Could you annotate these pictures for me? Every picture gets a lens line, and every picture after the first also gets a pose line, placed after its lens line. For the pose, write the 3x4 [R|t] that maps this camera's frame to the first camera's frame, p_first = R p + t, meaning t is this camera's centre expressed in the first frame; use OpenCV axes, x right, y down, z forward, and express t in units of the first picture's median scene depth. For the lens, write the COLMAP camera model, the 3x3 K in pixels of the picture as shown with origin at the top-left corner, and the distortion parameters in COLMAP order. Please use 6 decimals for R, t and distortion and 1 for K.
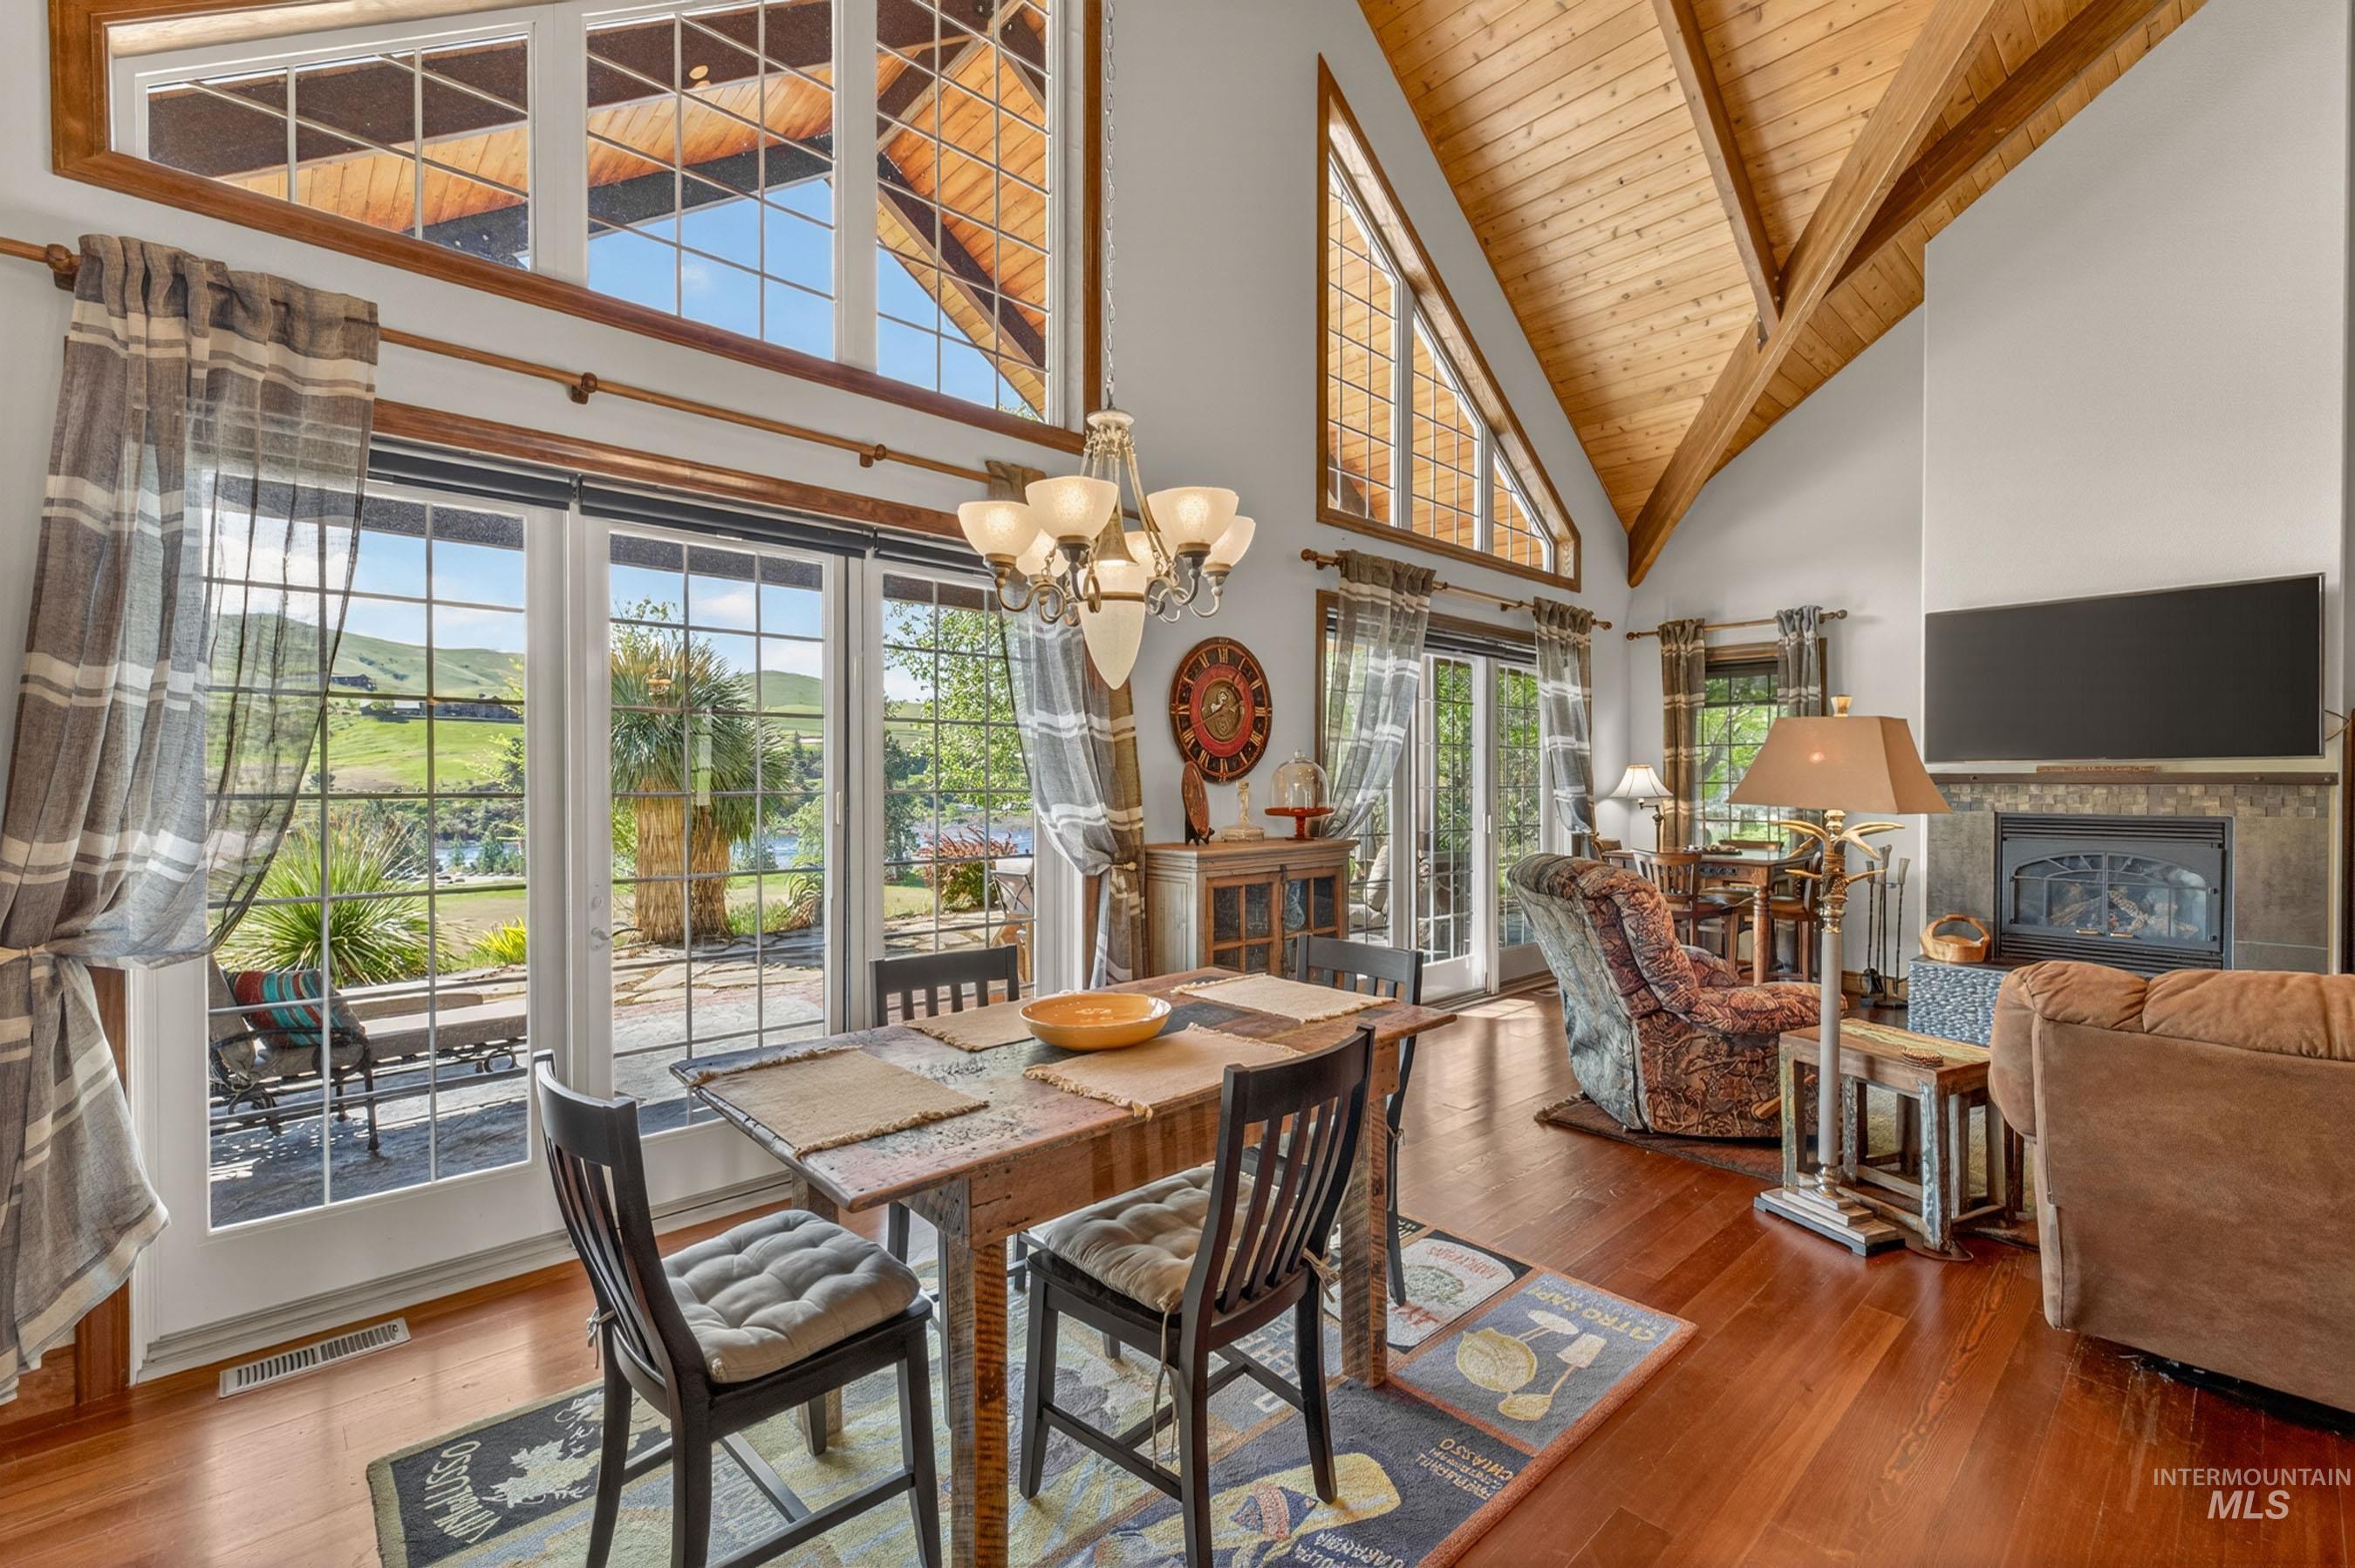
lens RADIAL K [[984.4, 0, 1177.2], [0, 984.4, 793.1], [0, 0, 1]] dist [0.005773, -0.000898]
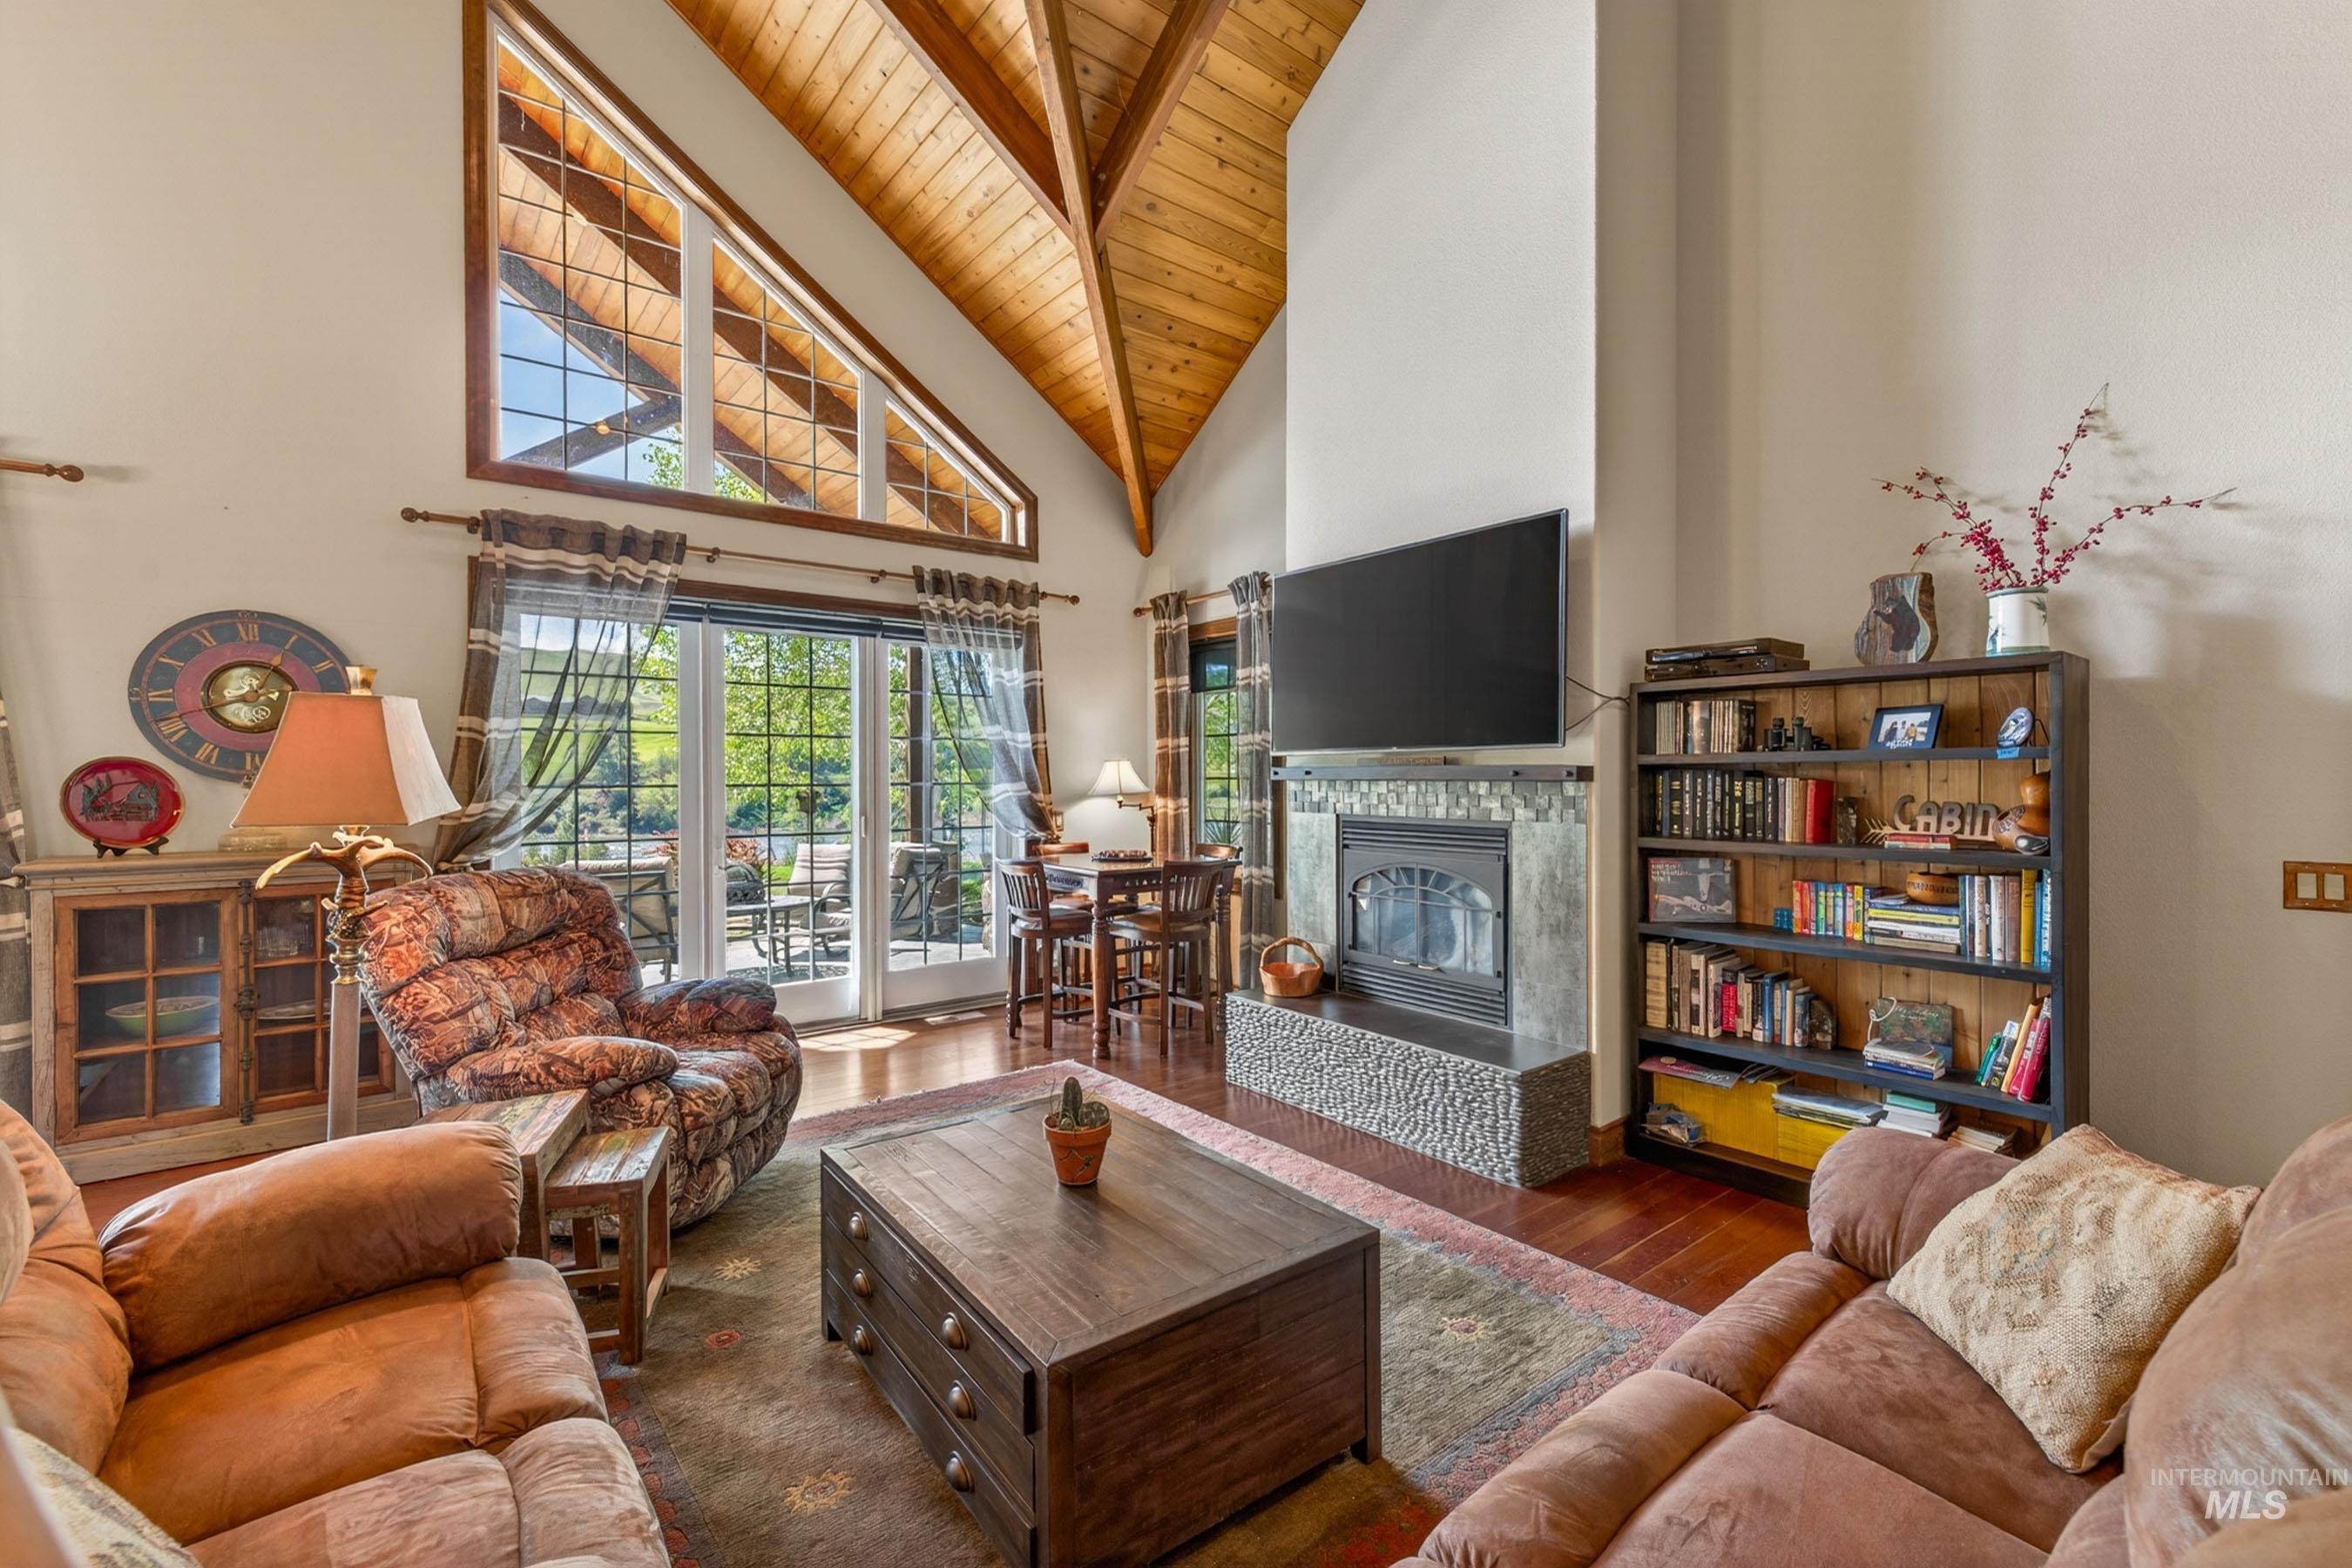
lens RADIAL K [[986.8, 0, 1179.4], [0, 986.8, 779.7], [0, 0, 1]] dist [0.003818, 0.000255]
pose [[0.997115, -0.001978, -0.075886, 0.995653], [0.001444, 0.999974, -0.007089, -0.005083], [0.075898, 0.006959, 0.997091, 0.220005]]
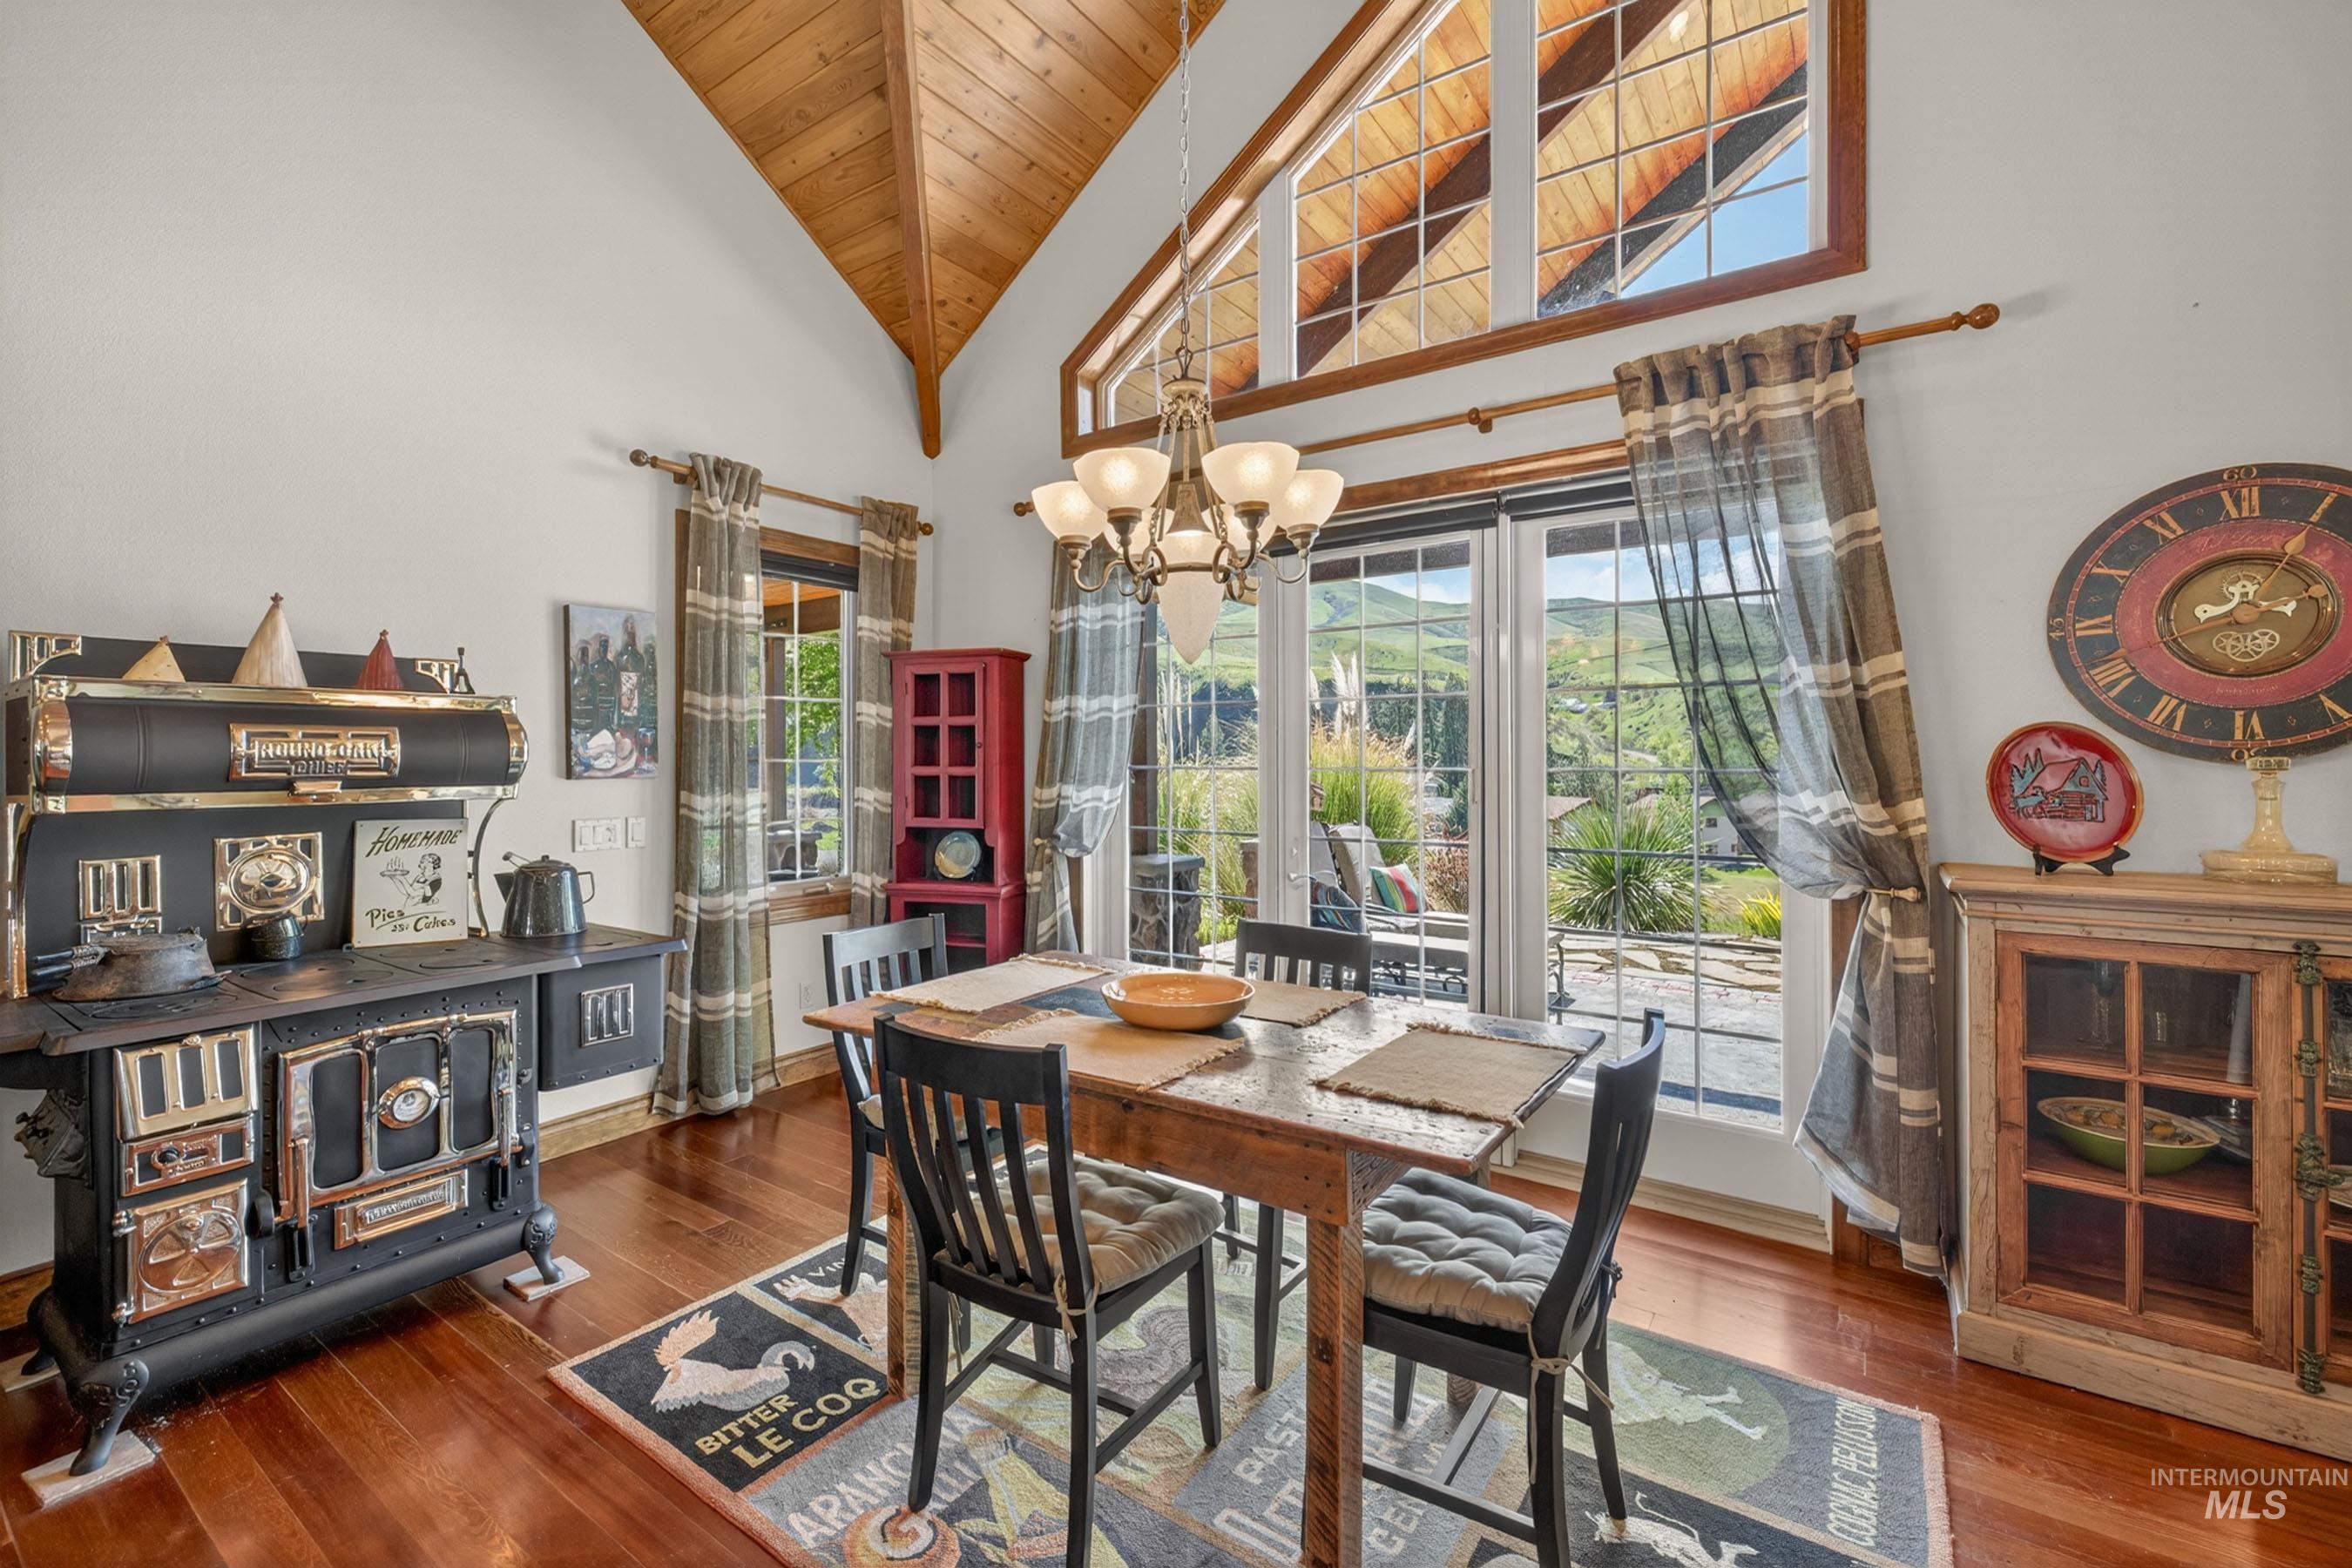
lens RADIAL K [[995.4, 0, 1143.5], [0, 995.4, 753.0], [0, 0, 1]] dist [0.003103, 0.000359]
pose [[0.205841, -0.005174, -0.978572, 0.462310], [-0.009313, 0.999930, -0.007246, -0.005767], [0.978541, 0.010605, 0.205779, 0.384029]]
